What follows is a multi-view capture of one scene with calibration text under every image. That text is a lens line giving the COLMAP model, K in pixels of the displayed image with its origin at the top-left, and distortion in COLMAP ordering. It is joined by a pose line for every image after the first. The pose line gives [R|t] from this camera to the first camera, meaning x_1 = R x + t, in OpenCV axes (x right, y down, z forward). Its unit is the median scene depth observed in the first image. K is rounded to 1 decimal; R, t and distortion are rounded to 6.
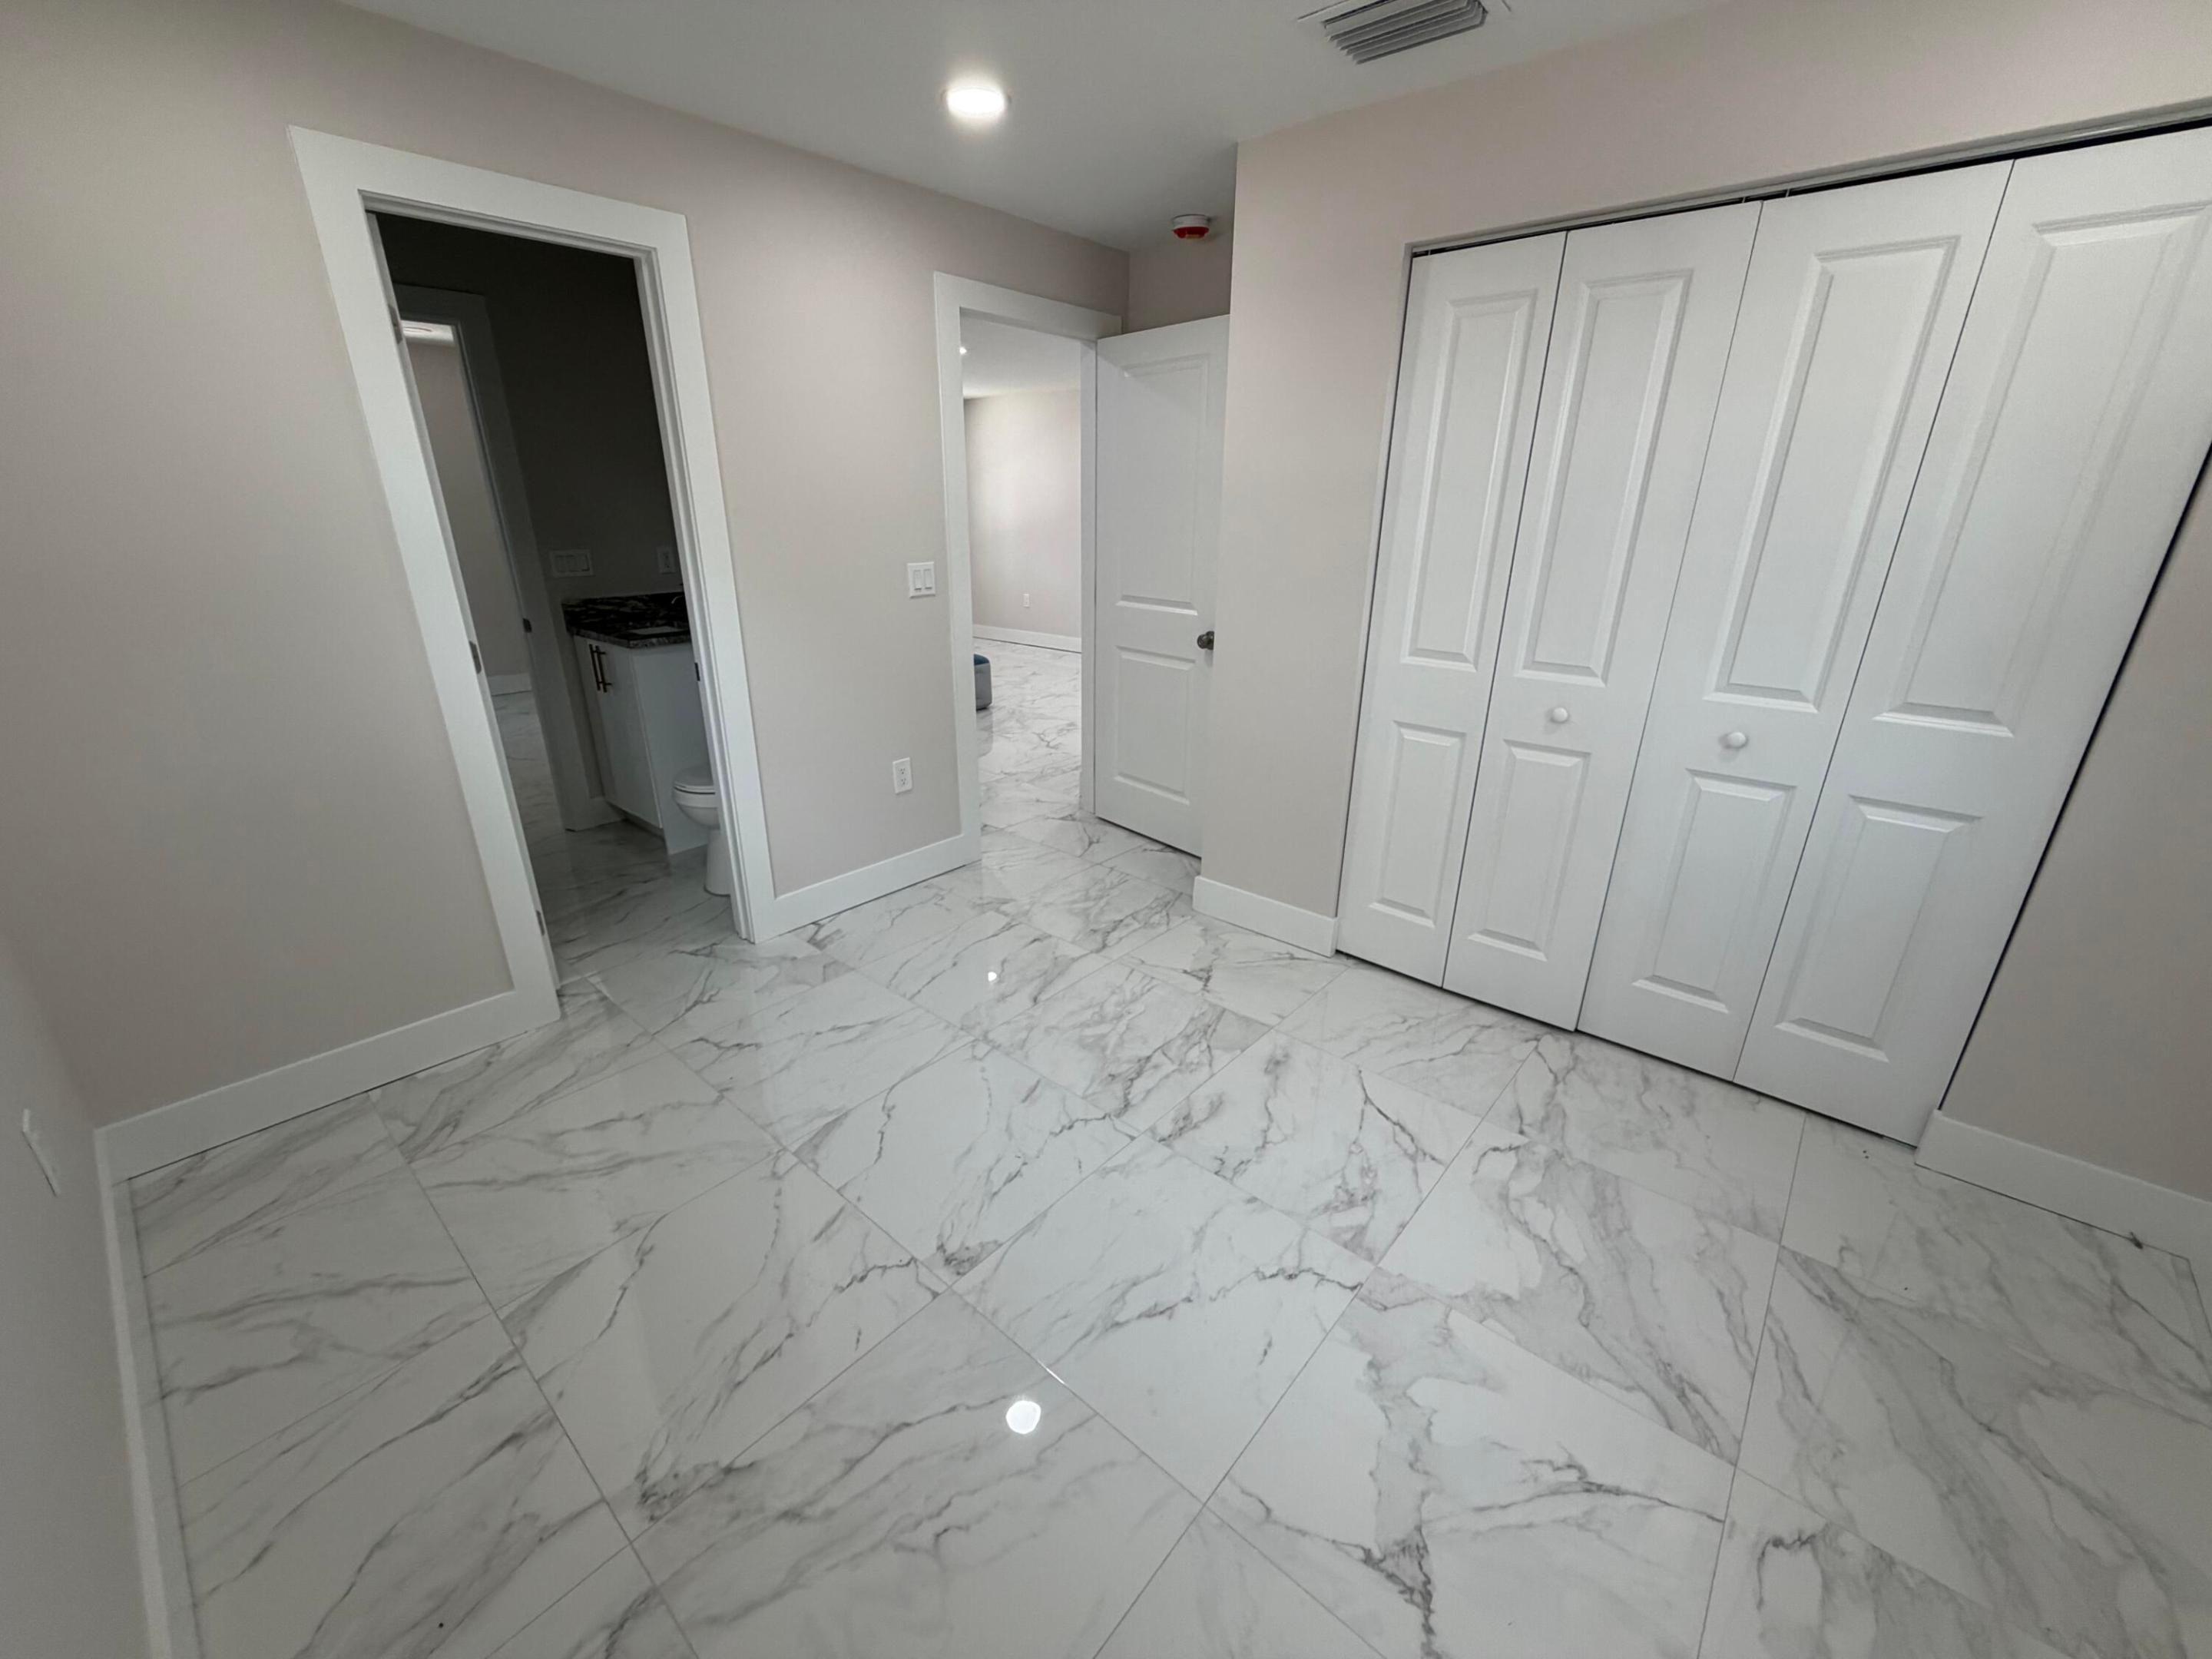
lens RADIAL K [[885.7, 0, 1100.8], [0, 885.7, 831.6], [0, 0, 1]] dist [0.000679, -0.000018]
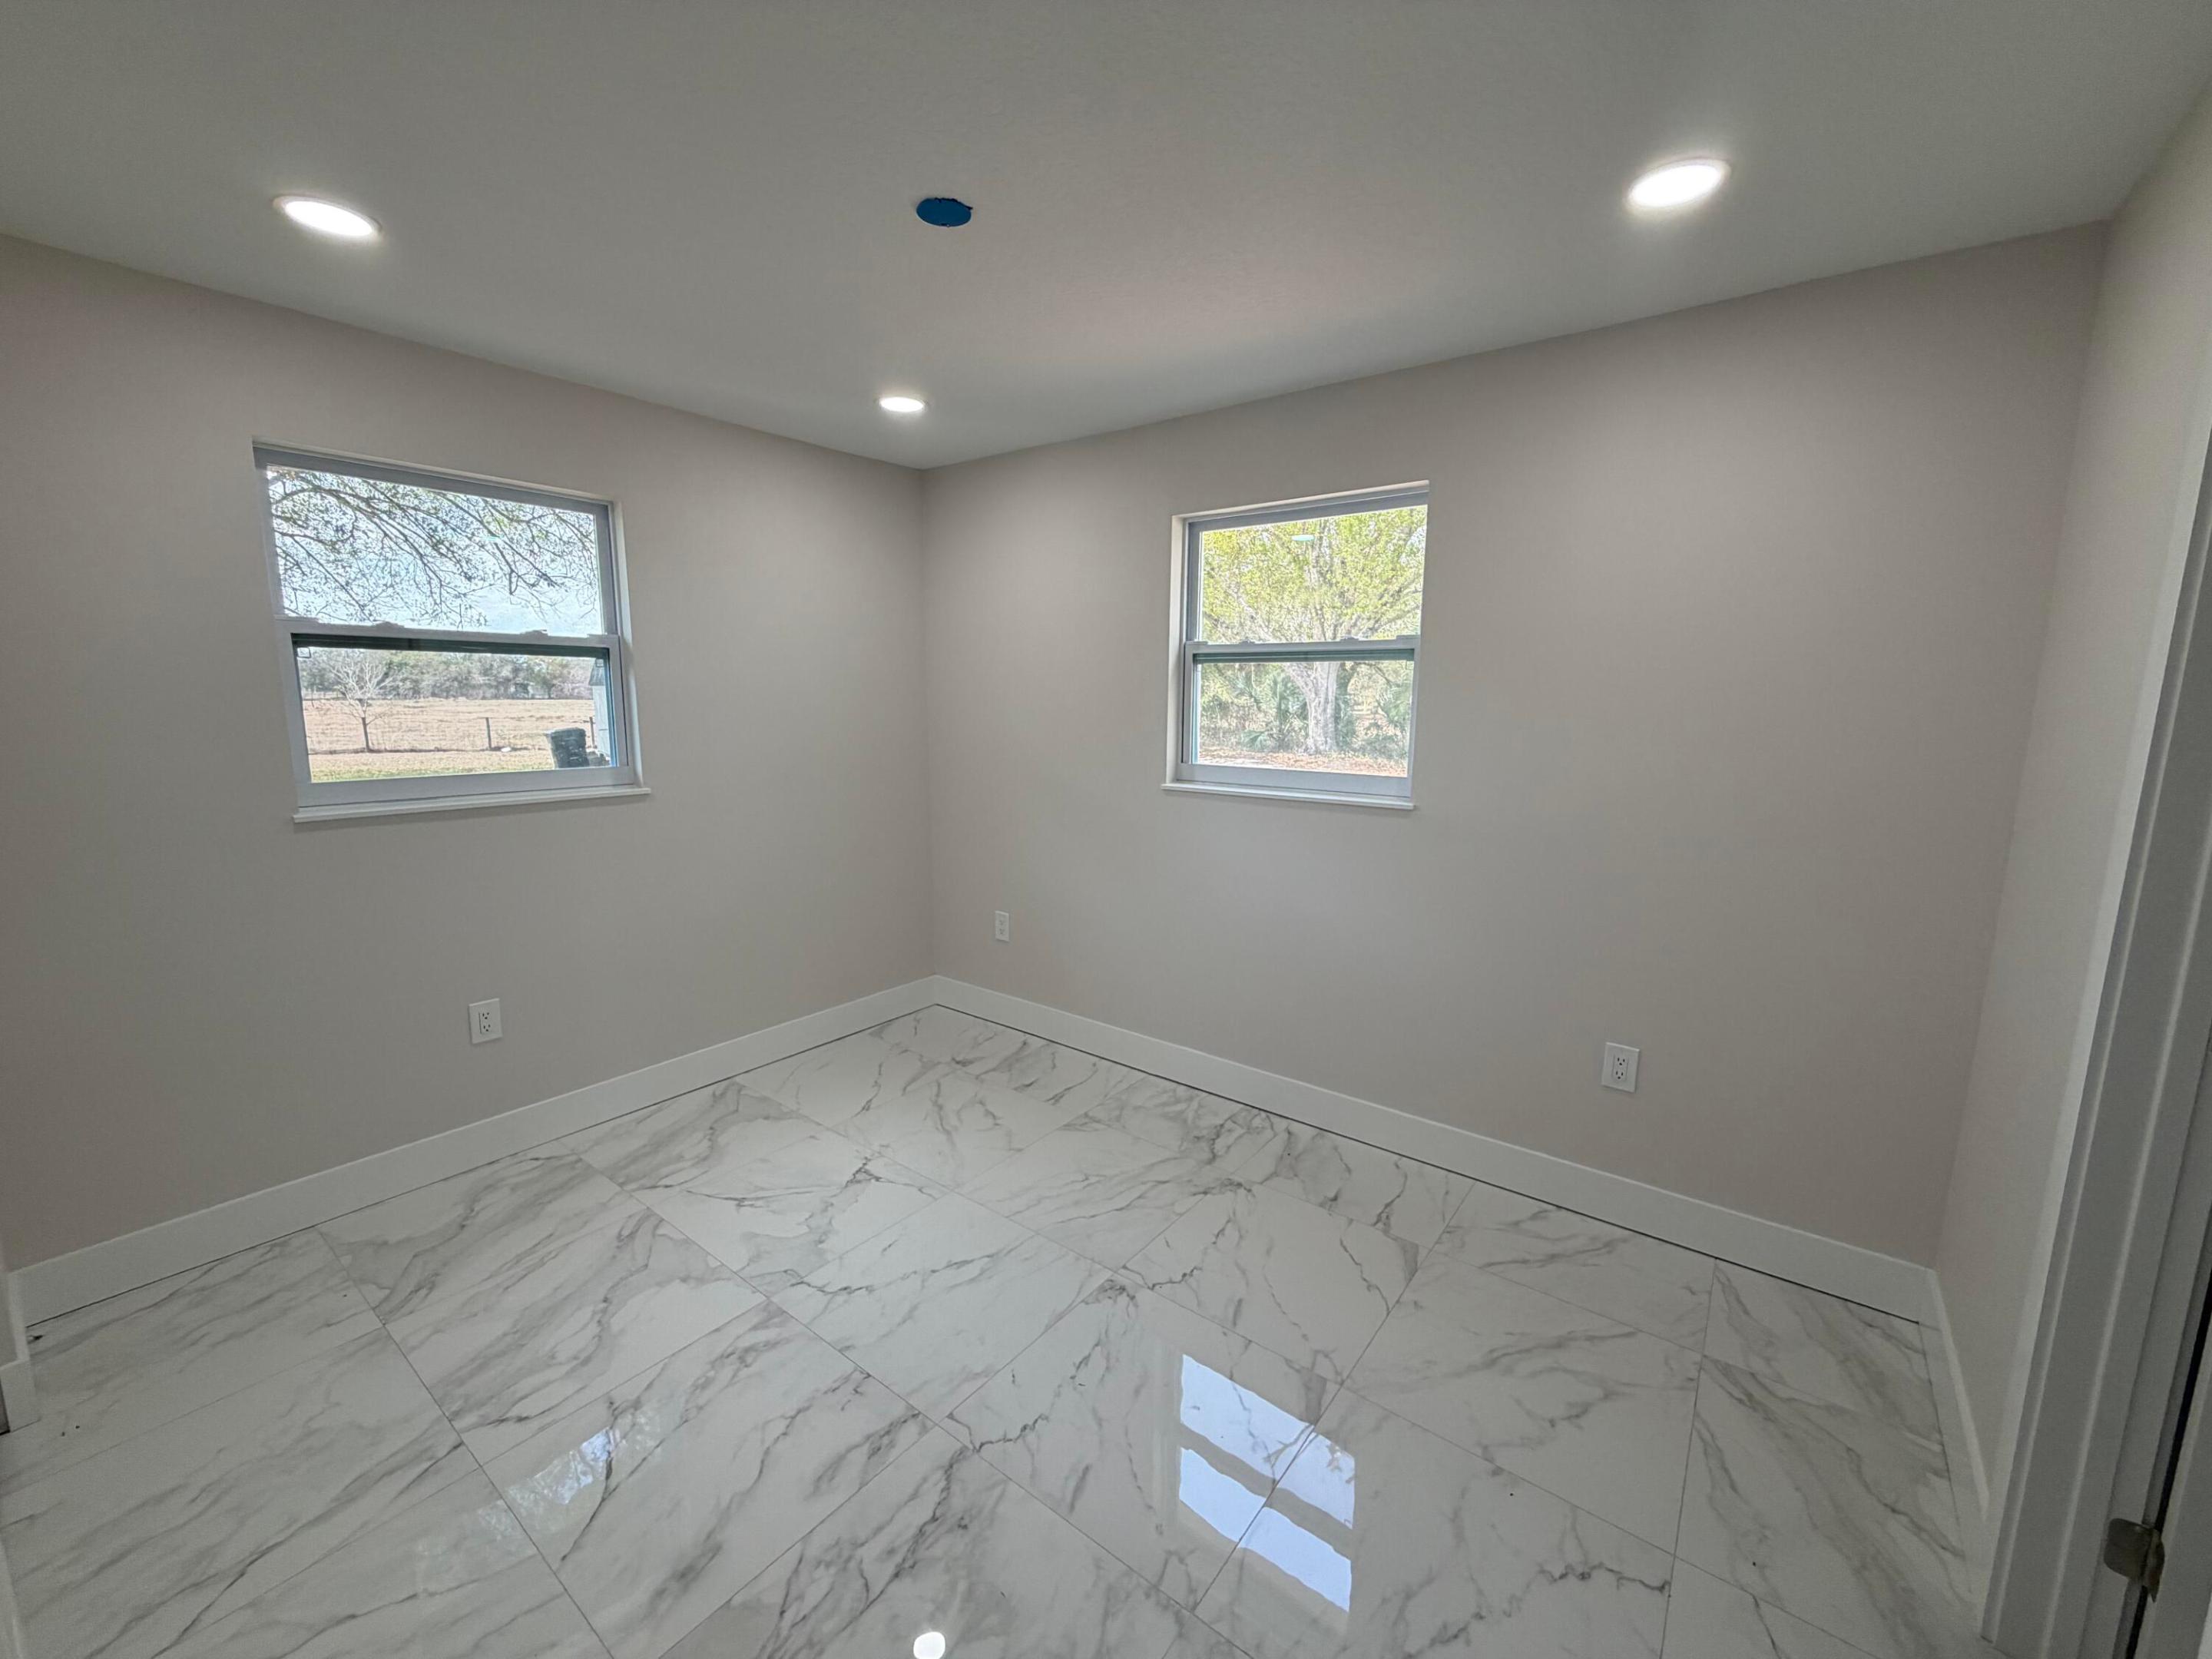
lens RADIAL K [[885.7, 0, 1100.8], [0, 885.7, 831.6], [0, 0, 1]] dist [0.000679, -0.000018]
pose [[-0.998044, -0.003317, -0.062435, -0.054931], [-0.033777, 0.868937, 0.493768, -0.588766], [0.052614, 0.494911, -0.867349, 1.532931]]
